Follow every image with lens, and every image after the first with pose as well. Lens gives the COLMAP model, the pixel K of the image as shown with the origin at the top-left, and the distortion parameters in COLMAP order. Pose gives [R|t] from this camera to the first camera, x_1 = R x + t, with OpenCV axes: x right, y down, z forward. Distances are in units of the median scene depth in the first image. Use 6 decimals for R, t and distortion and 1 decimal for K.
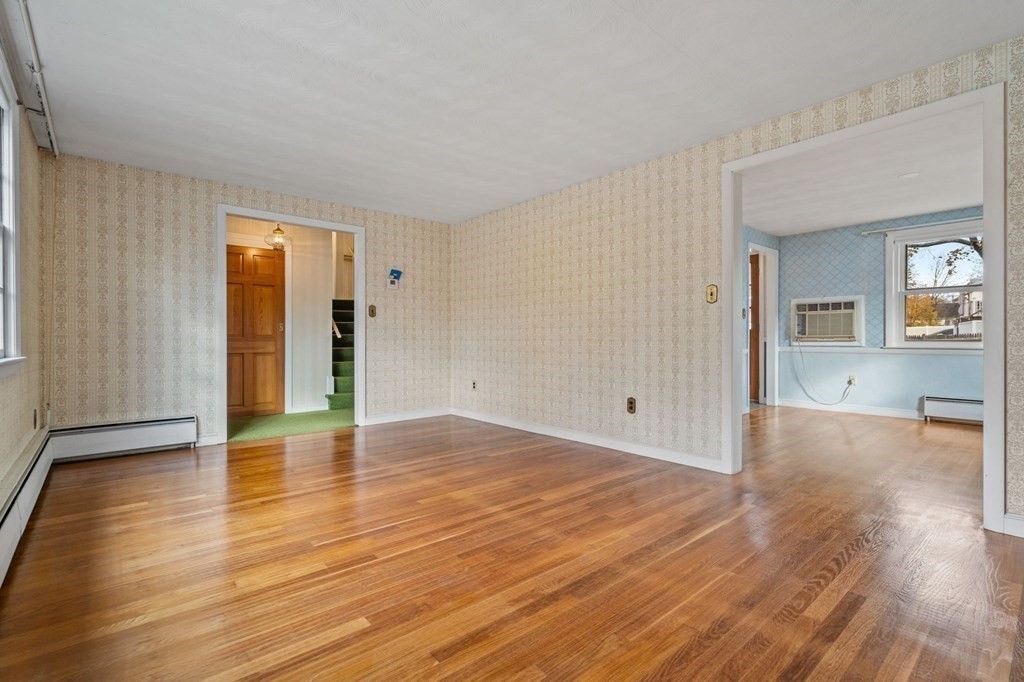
lens RADIAL K [[474.9, 0, 517.1], [0, 474.9, 338.5], [0, 0, 1]] dist [-0.000541, 0.000695]
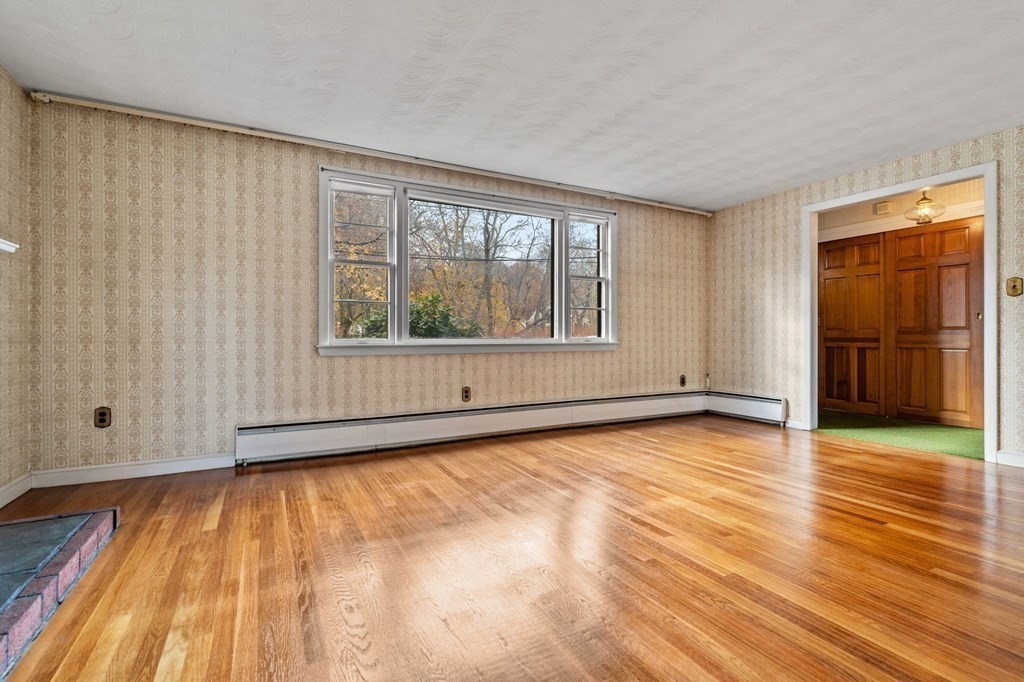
lens RADIAL K [[474.9, 0, 516.2], [0, 474.9, 335.5], [0, 0, 1]] dist [-0.000541, 0.000695]
pose [[-0.228317, 0.002713, -0.973583, 0.585488], [0.006412, 0.999979, 0.001283, 0.003022], [0.973566, -0.005949, -0.228329, 0.628074]]
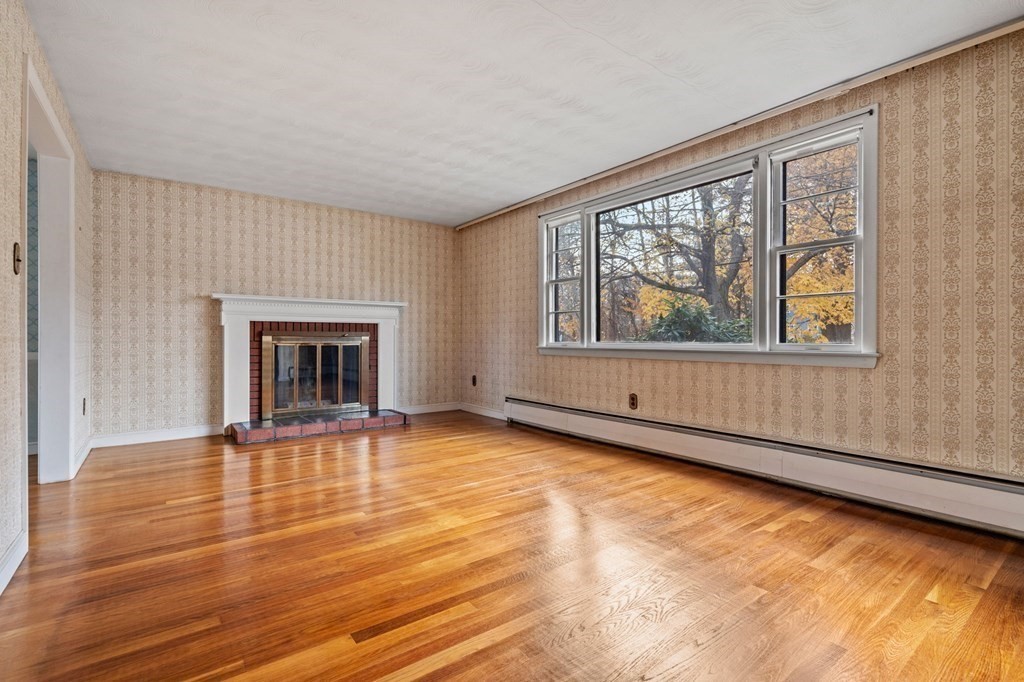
lens RADIAL K [[474.9, 0, 513.5], [0, 474.9, 341.6], [0, 0, 1]] dist [-0.000541, 0.000695]
pose [[-0.997244, 0.000647, 0.074189, -0.200178], [0.000642, 1.000000, -0.000092, 0.007474], [-0.074189, -0.000045, -0.997244, 1.263704]]
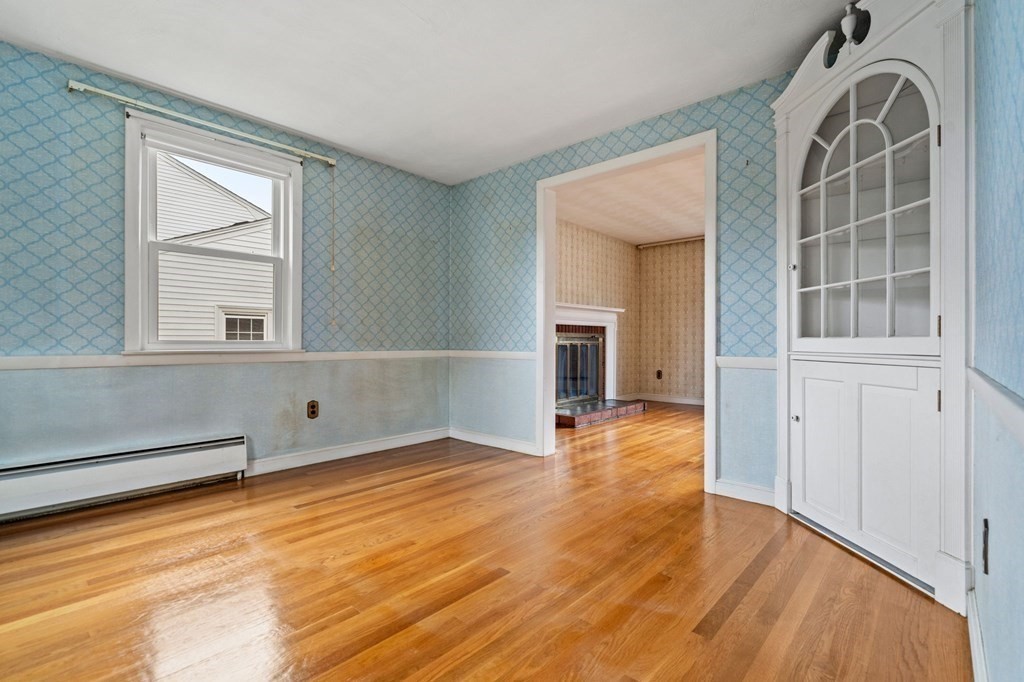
lens RADIAL K [[474.9, 0, 514.8], [0, 474.9, 341.6], [0, 0, 1]] dist [-0.000541, 0.000695]
pose [[-0.991807, -0.000433, -0.127745, 0.759617], [0.000065, 0.999992, -0.003890, 0.012524], [0.127746, -0.003866, -0.991799, 1.480060]]
